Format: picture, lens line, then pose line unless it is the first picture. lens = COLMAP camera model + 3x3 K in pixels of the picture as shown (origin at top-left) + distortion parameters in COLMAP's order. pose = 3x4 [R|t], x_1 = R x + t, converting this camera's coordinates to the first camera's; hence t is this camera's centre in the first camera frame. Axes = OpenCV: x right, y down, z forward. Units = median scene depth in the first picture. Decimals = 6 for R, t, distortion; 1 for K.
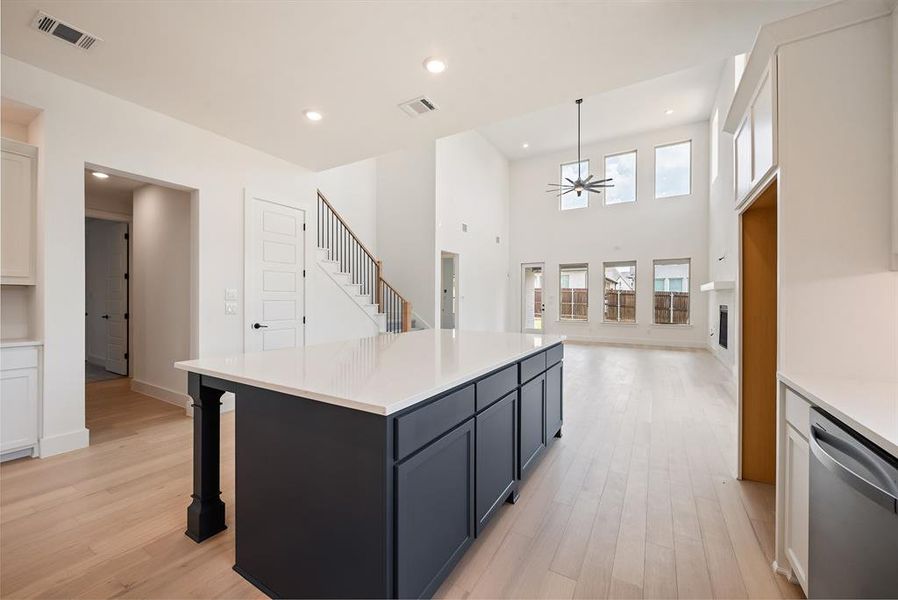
lens RADIAL K [[353.0, 0, 449.0], [0, 353.0, 300.0], [0, 0, 1]] dist [0.014214, 0.000002]
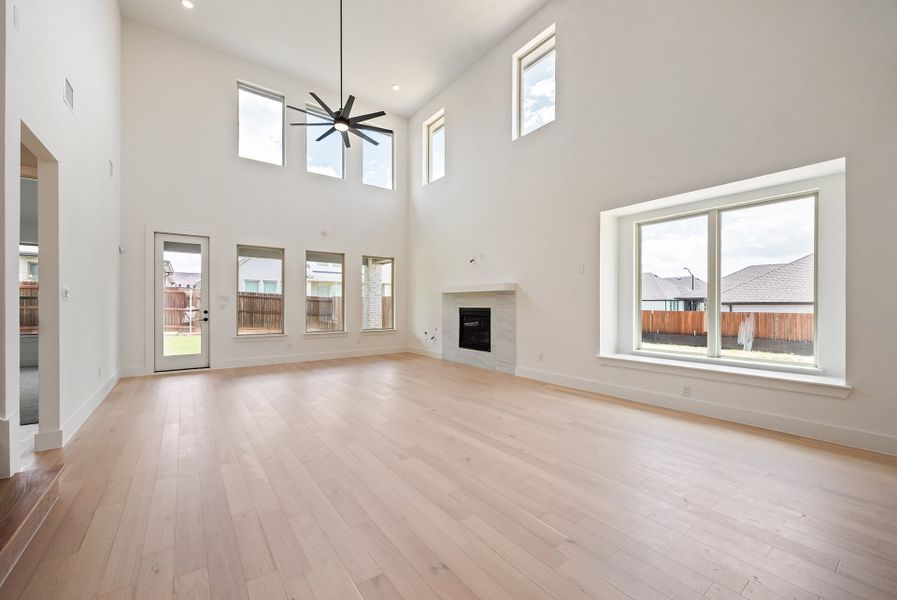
lens RADIAL K [[354.3, 0, 444.4], [0, 354.3, 306.4], [0, 0, 1]] dist [0.001685, 0.000140]
pose [[0.393243, -0.006702, 0.919410, -0.128375], [0.001524, 0.999977, 0.006637, 0.003471], [-0.919433, -0.001209, 0.393244, 0.505248]]
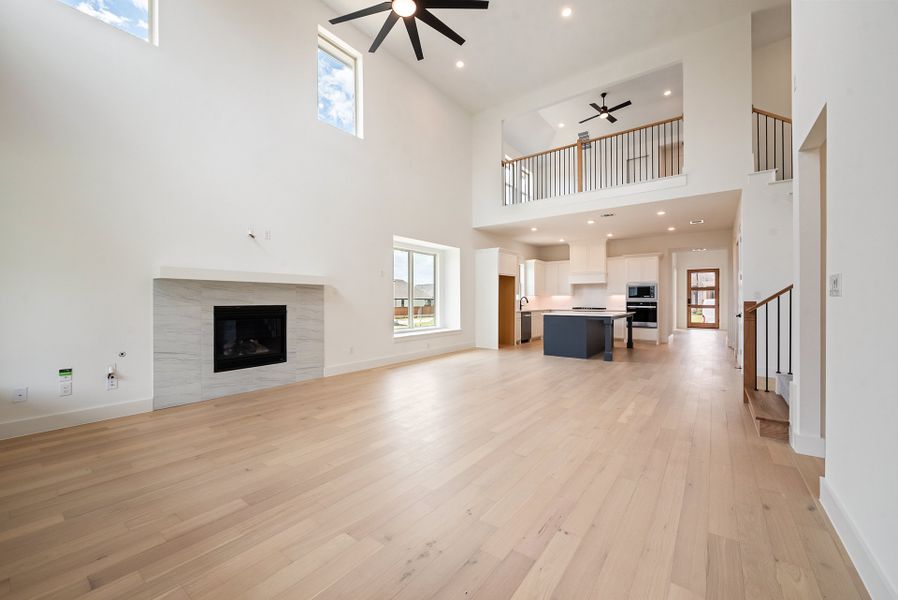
lens RADIAL K [[353.6, 0, 445.8], [0, 353.6, 300.1], [0, 0, 1]] dist [0.002204, 0.000093]
pose [[-0.993361, -0.001521, 0.115025, 0.238365], [-0.001410, 0.999998, 0.001049, 0.002392], [-0.115026, 0.000880, -0.993362, 1.200696]]
